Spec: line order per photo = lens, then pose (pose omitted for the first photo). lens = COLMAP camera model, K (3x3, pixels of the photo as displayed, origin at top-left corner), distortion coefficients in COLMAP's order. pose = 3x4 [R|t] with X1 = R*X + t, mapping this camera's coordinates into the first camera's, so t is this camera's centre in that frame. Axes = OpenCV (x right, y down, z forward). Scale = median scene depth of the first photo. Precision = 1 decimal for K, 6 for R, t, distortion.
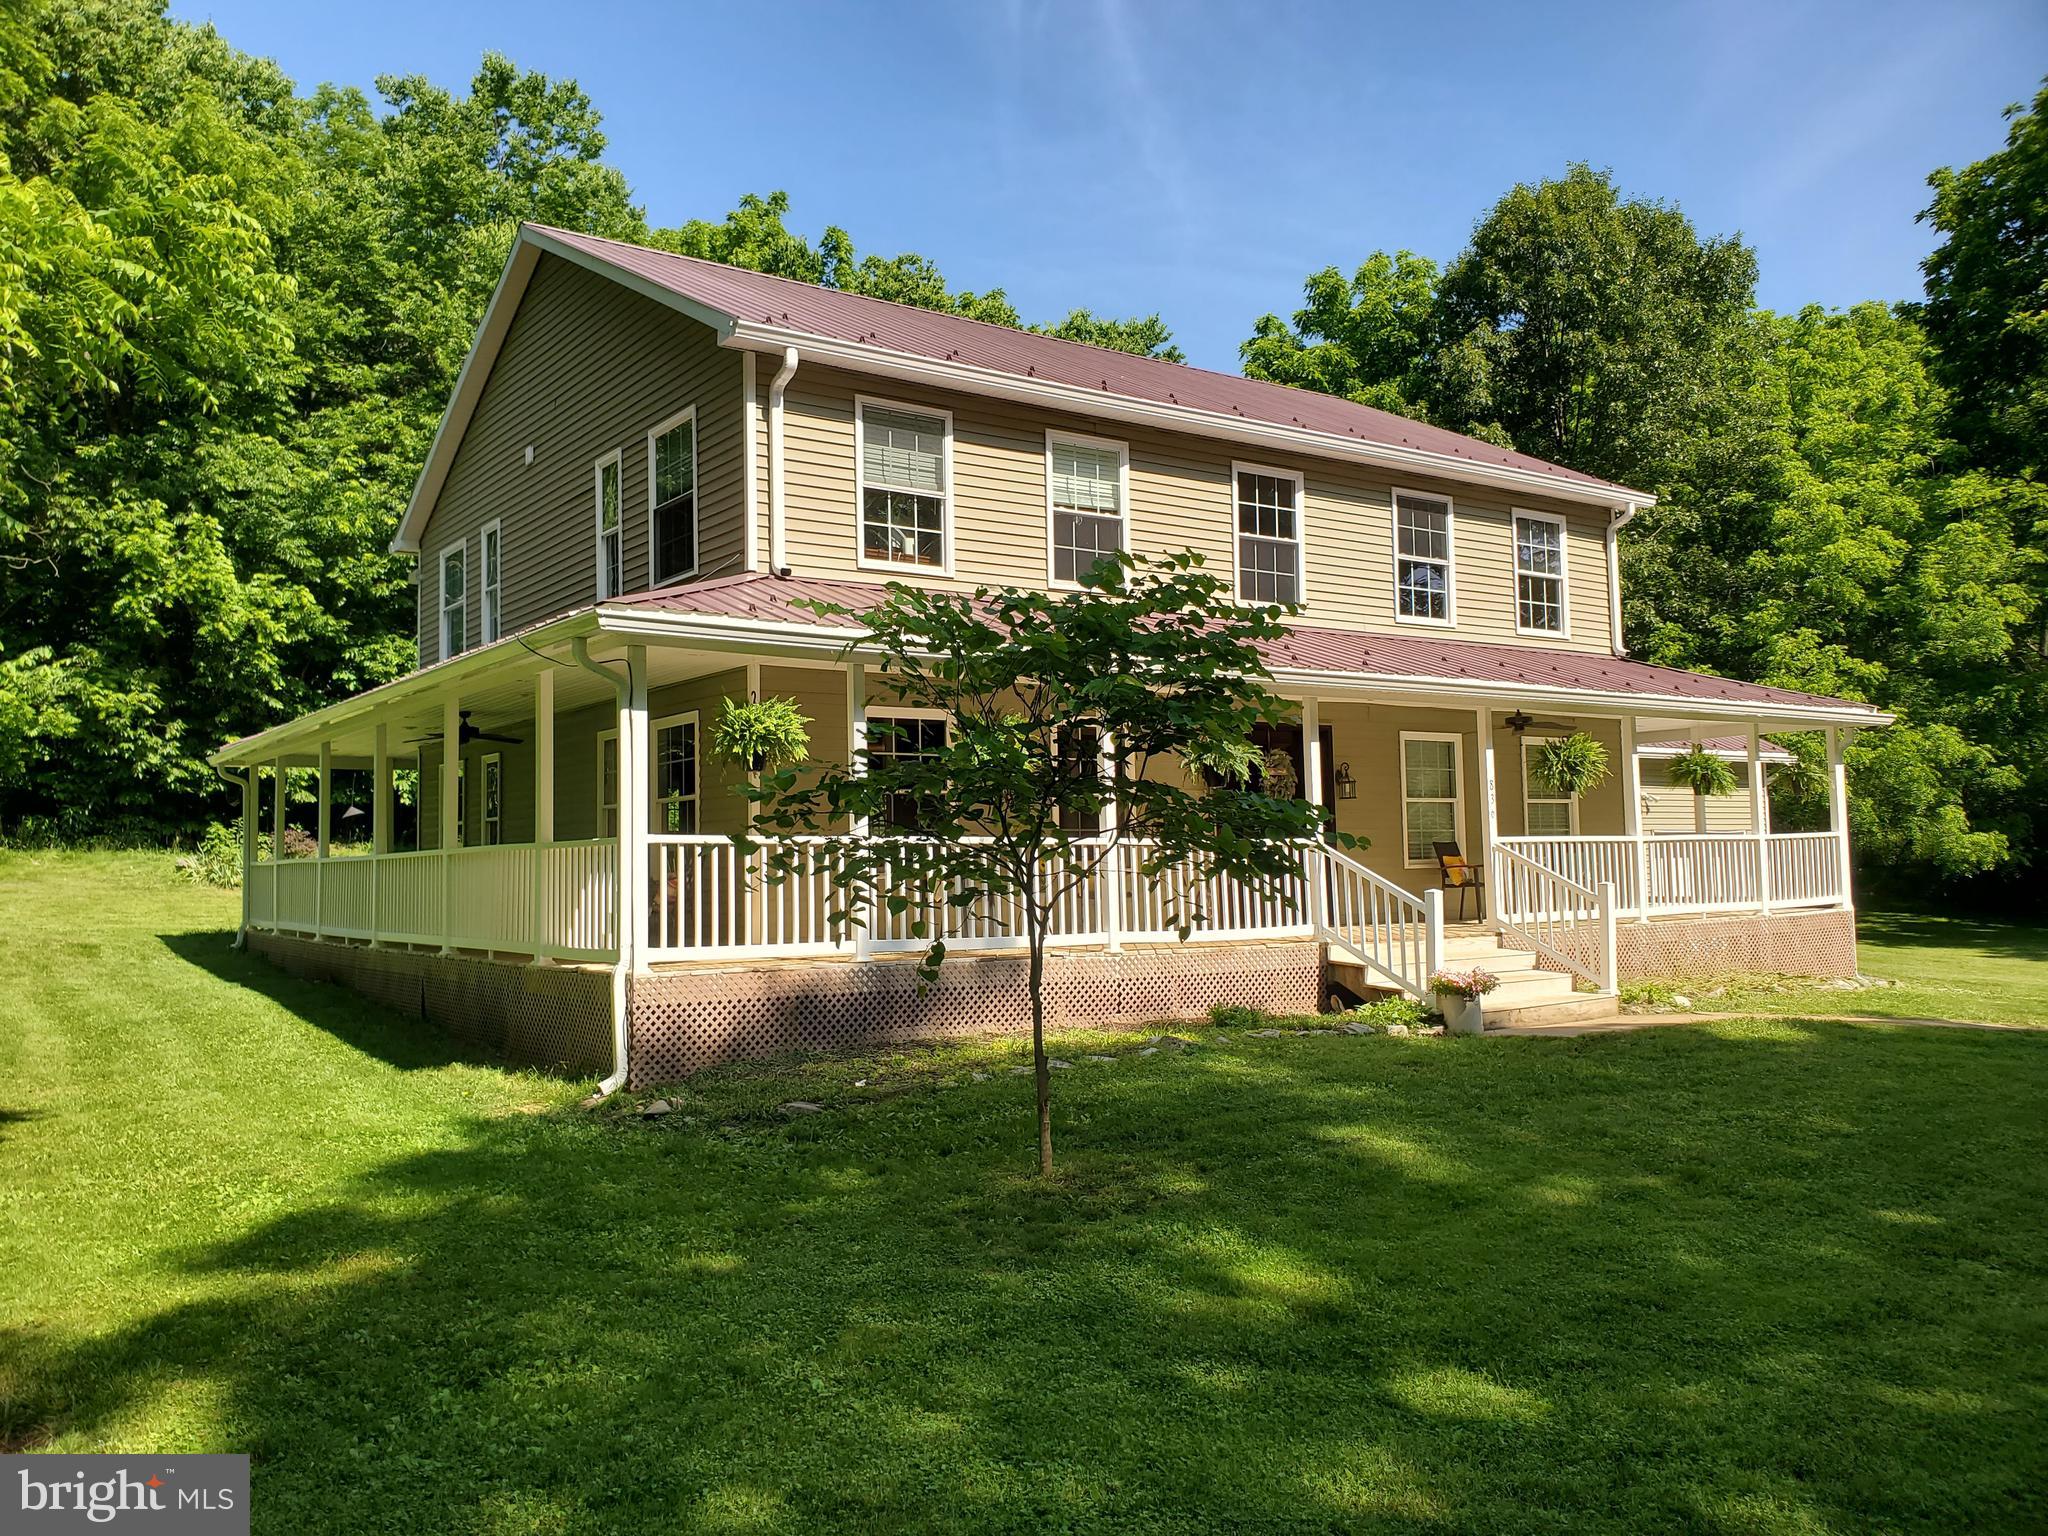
lens RADIAL K [[1598.4, 0, 1024.0], [0, 1598.4, 768.0], [0, 0, 1]] dist [-0.032535, -0.001856]
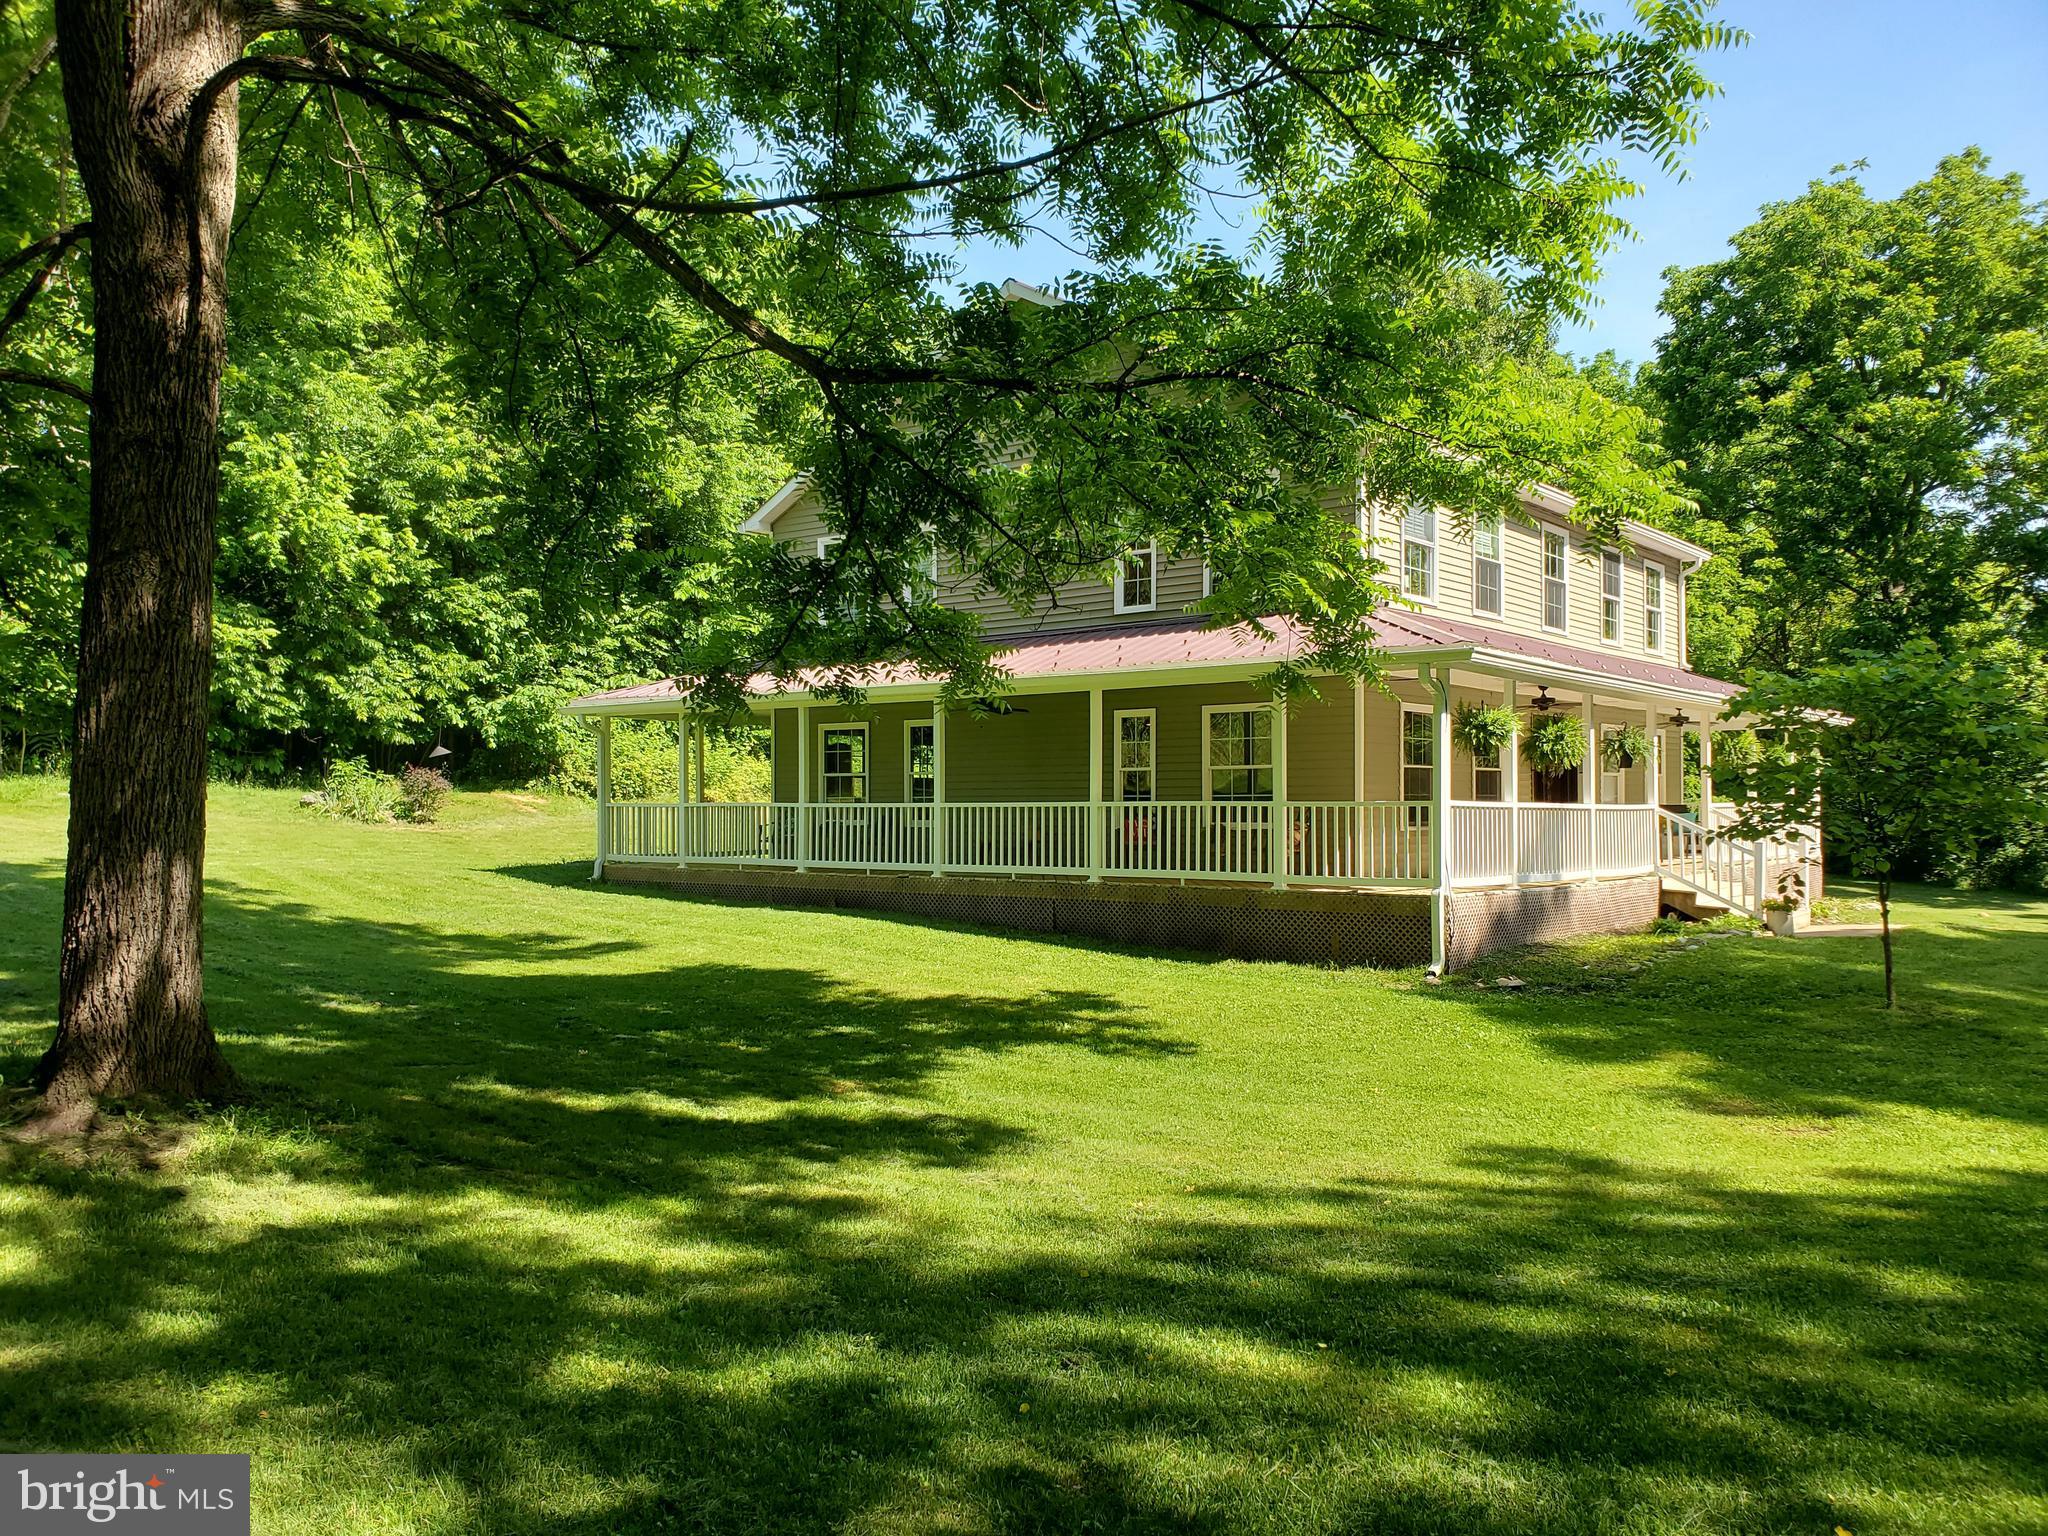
lens RADIAL K [[1598.4, 0, 1024.0], [0, 1598.4, 768.0], [0, 0, 1]] dist [-0.032535, -0.001856]
pose [[0.956168, 0.024140, 0.291822, -0.620460], [-0.034147, 0.998989, 0.029247, -0.008078], [-0.290821, -0.037930, 0.956025, -0.154426]]
